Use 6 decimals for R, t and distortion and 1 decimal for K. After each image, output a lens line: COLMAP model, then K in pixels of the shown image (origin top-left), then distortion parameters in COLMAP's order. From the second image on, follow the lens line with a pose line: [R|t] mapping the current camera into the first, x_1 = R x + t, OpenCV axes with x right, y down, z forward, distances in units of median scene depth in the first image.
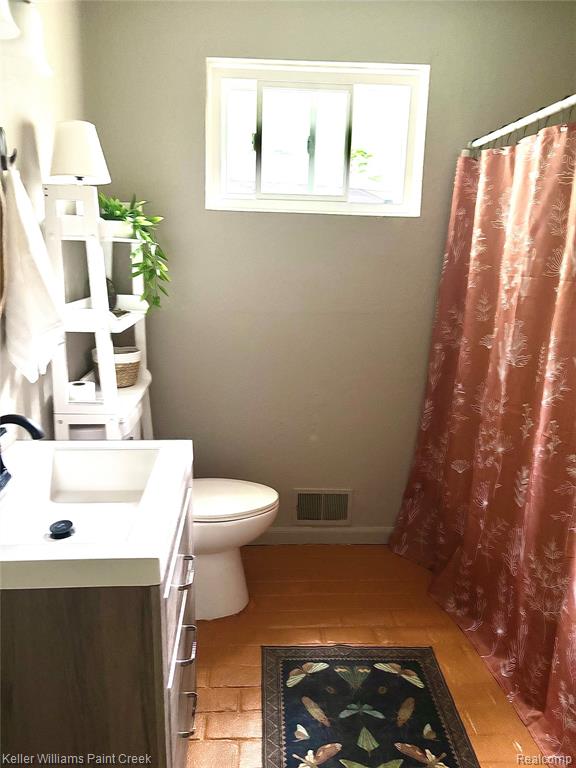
lens RADIAL K [[571.1, 0, 285.0], [0, 571.1, 382.1], [0, 0, 1]] dist [0.010563, -0.028293]
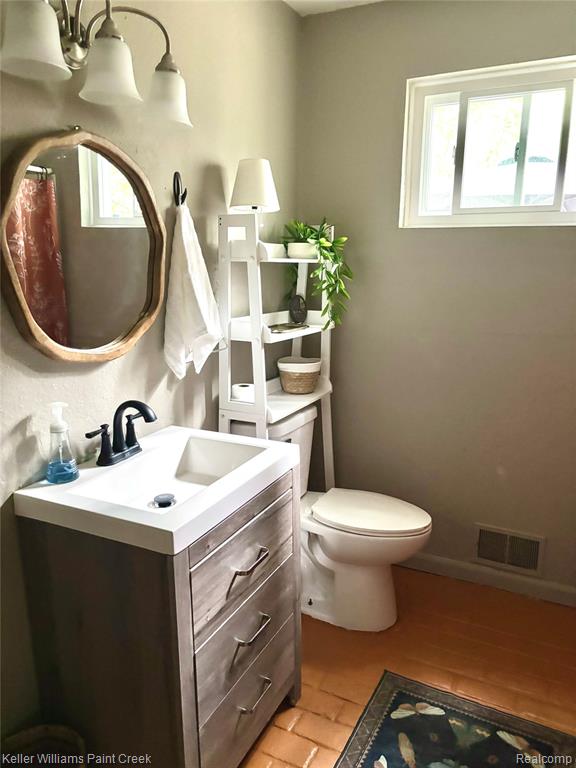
lens RADIAL K [[571.1, 0, 282.8], [0, 571.1, 384.4], [0, 0, 1]] dist [0.010563, -0.028293]
pose [[0.861519, 0.088807, -0.499899, 0.255259], [-0.101664, 0.994818, 0.001523, -0.008261], [0.497443, 0.049509, 0.866083, 0.040916]]
